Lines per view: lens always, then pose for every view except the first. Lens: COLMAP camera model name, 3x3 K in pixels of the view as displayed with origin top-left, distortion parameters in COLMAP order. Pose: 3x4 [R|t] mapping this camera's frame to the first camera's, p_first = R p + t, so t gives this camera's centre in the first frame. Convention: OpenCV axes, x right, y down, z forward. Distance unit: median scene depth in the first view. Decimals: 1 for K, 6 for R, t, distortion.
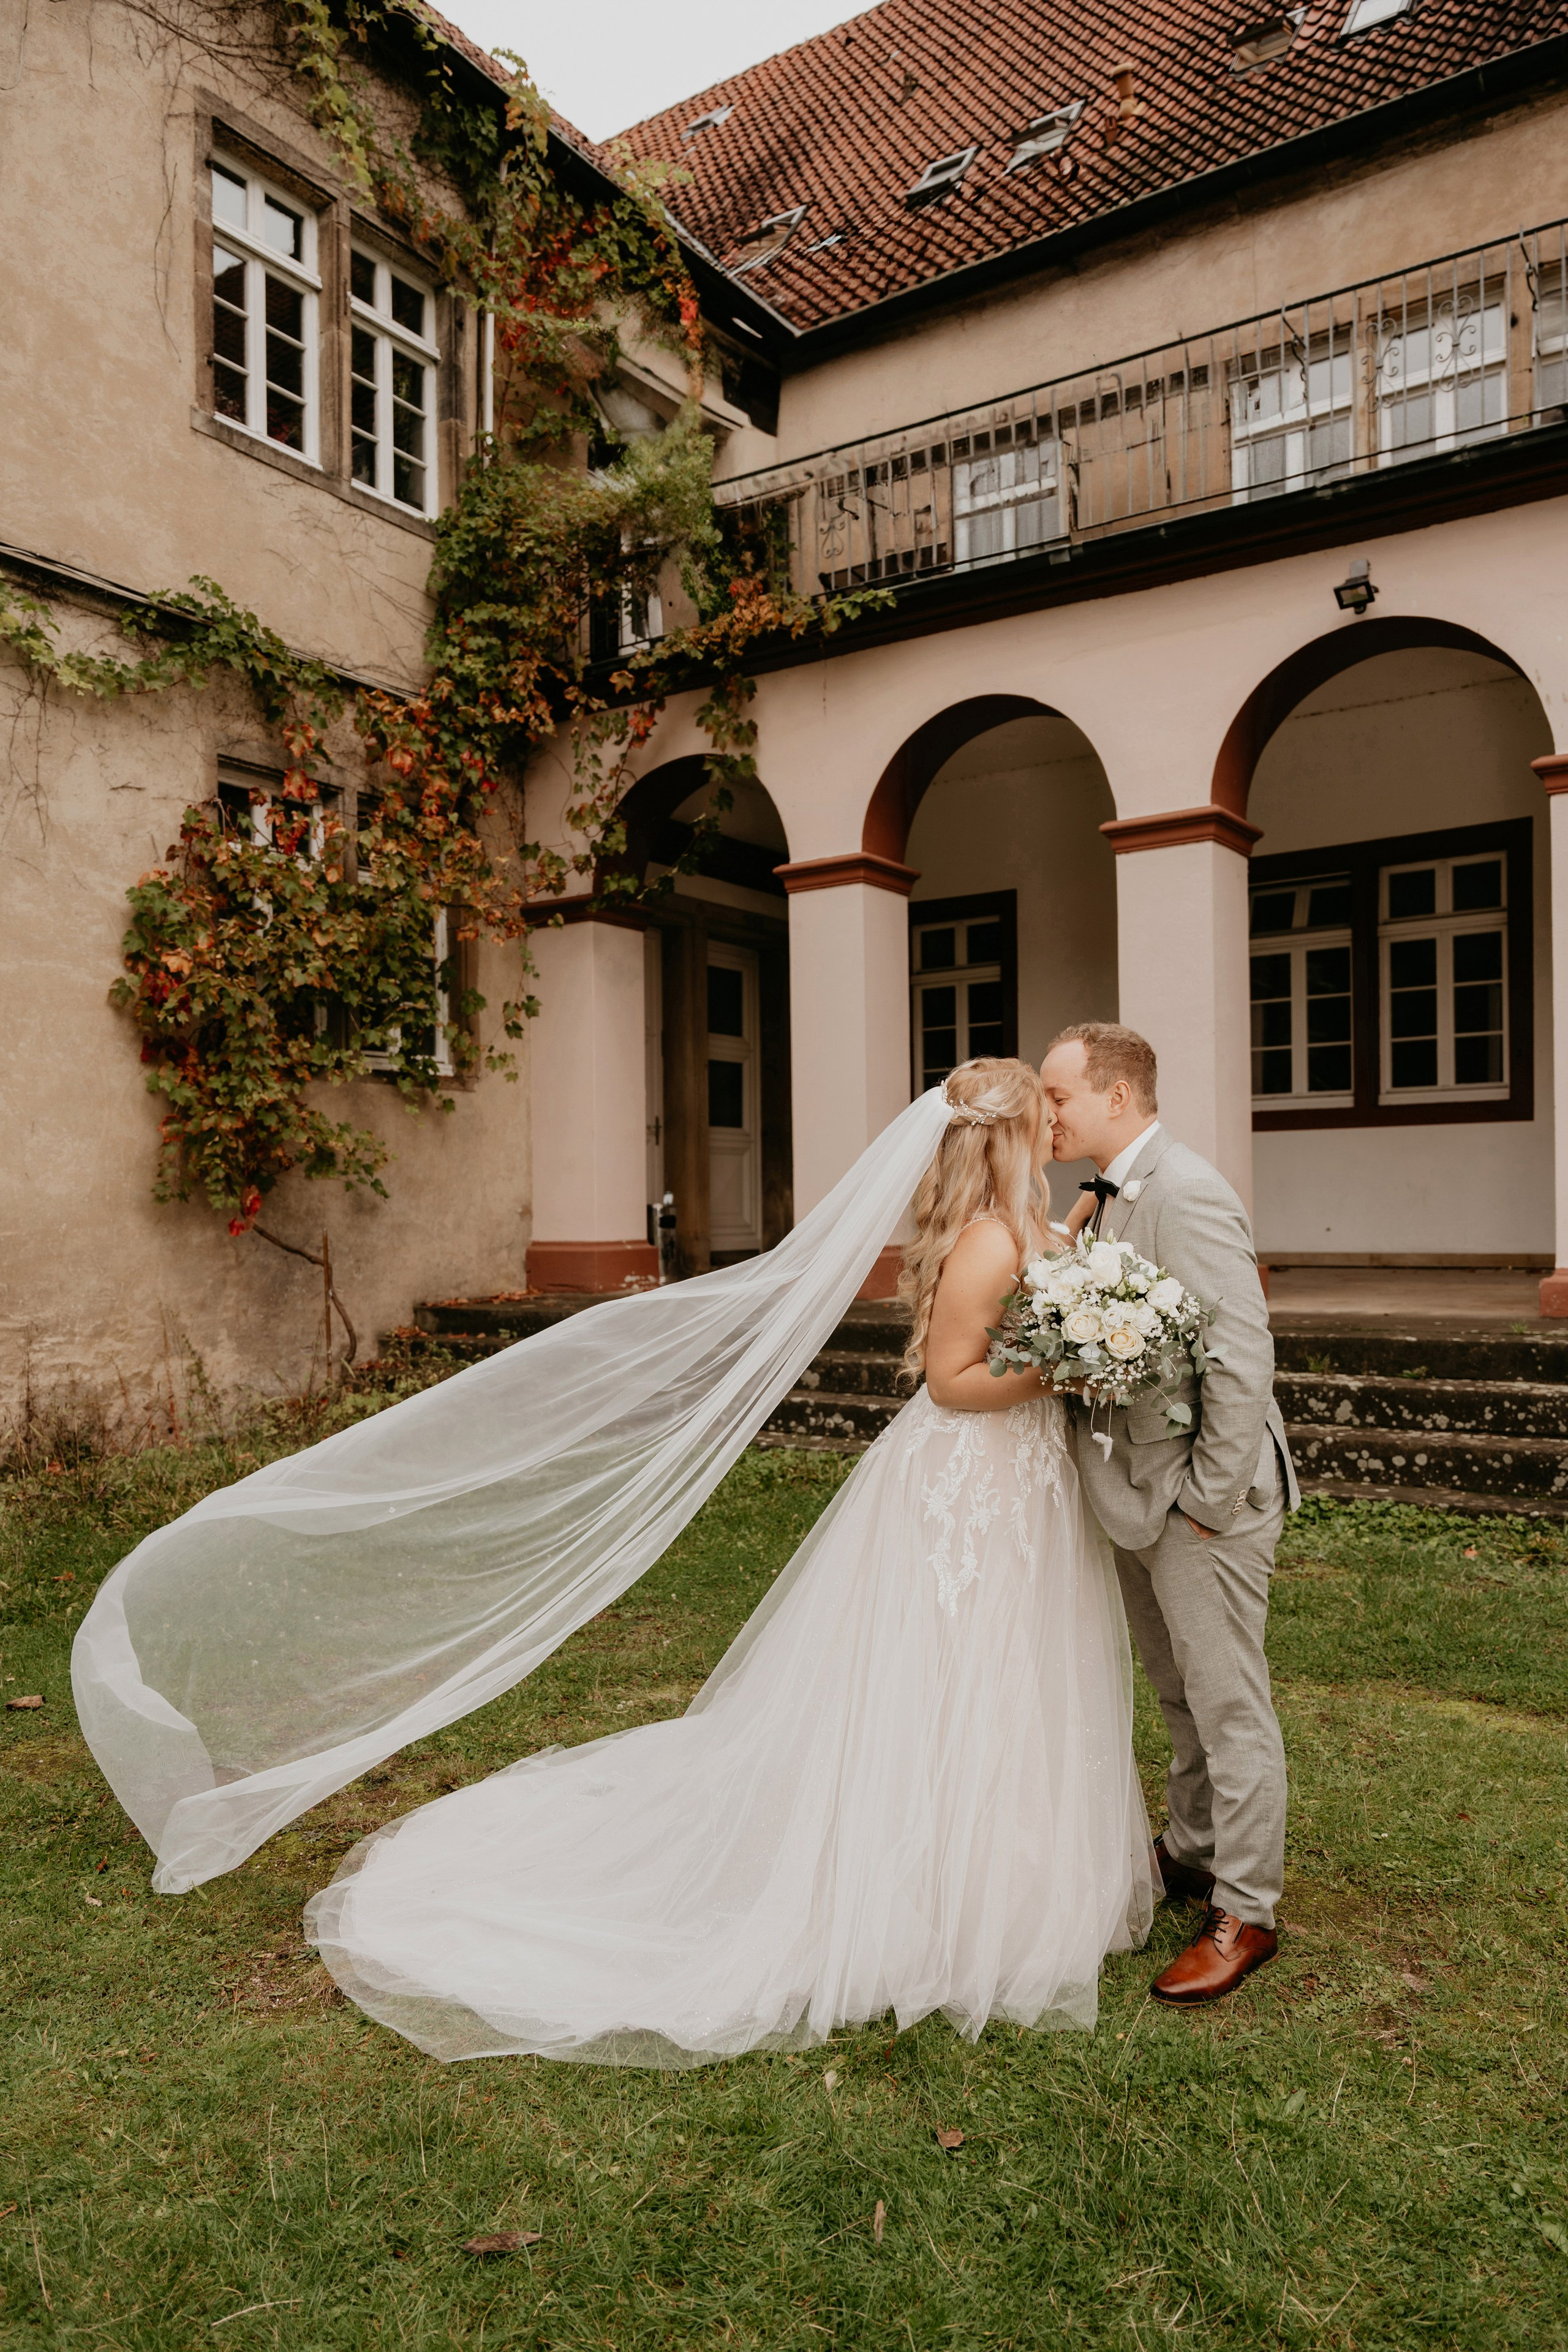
lens RADIAL K [[1632.6, 0, 799.1], [0, 1632.6, 1221.1], [0, 0, 1]] dist [-0.007638, -0.003030]
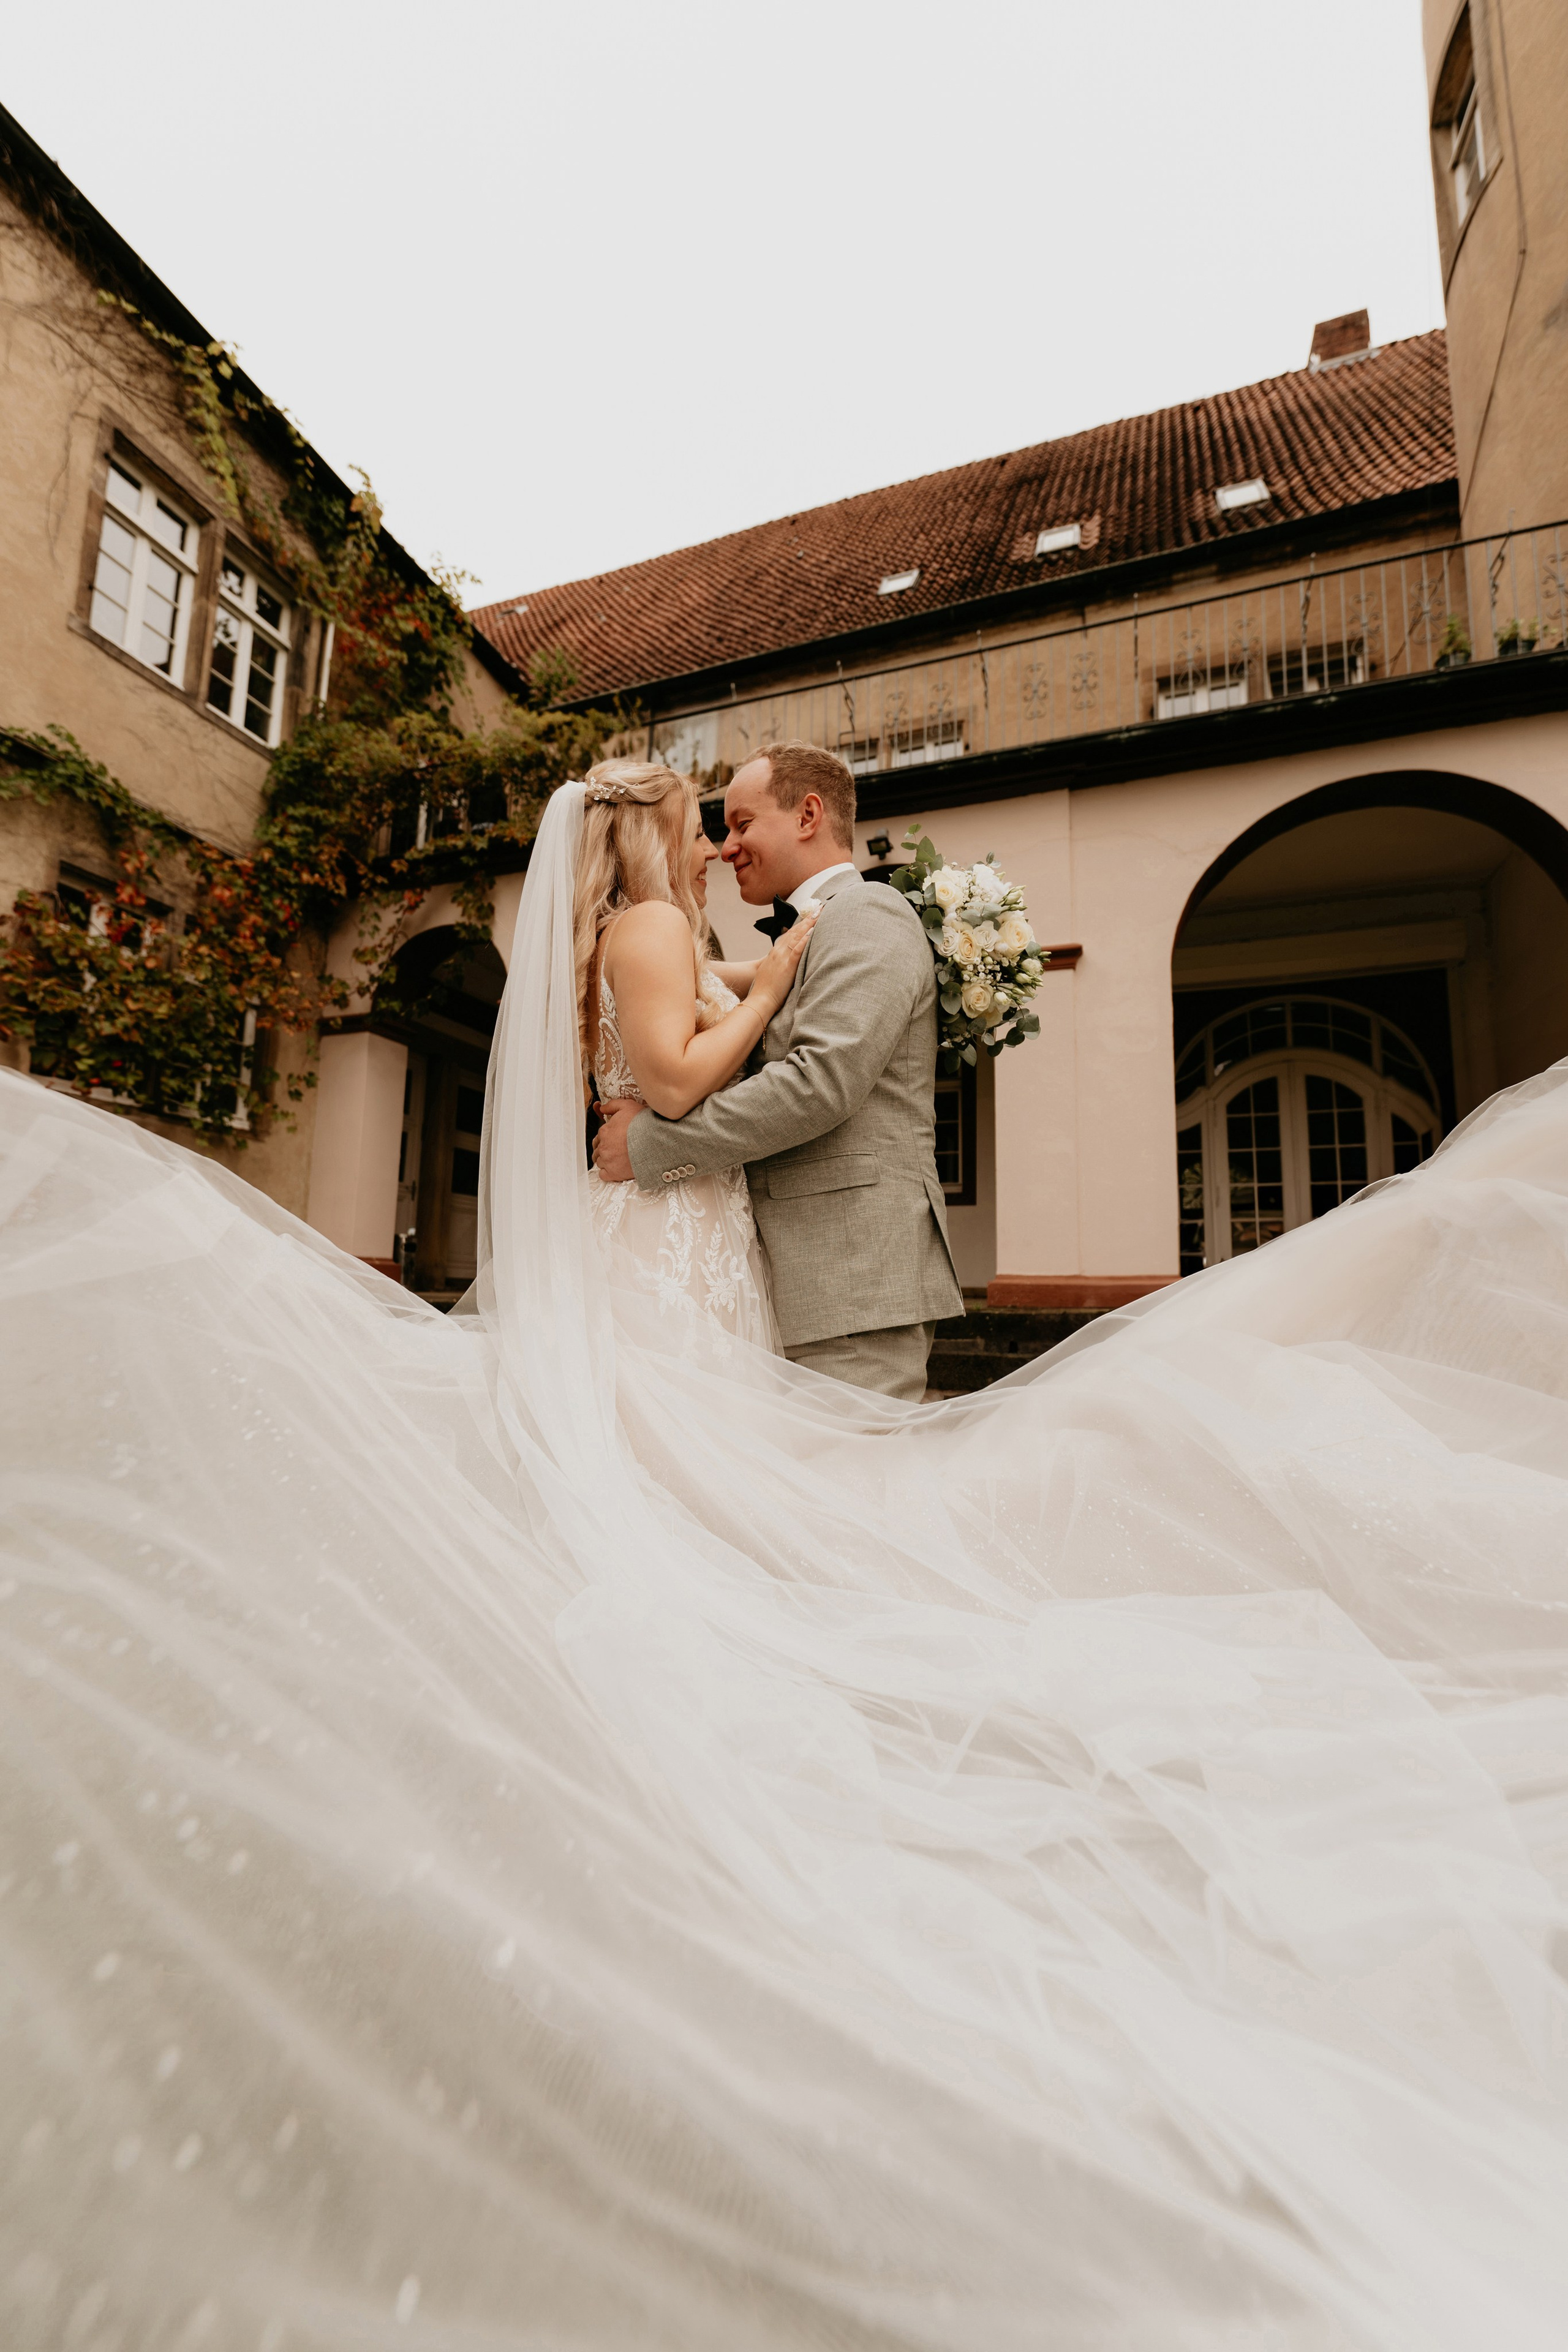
lens RADIAL K [[955.4, 0, 784.0], [0, 955.4, 1176.0], [0, 0, 1]] dist [0.015166, -0.008888]
pose [[0.970073, 0.063283, 0.234420, 0.040732], [-0.031531, 0.990097, -0.136801, 0.048651], [-0.240756, 0.125316, 0.962462, 0.127208]]
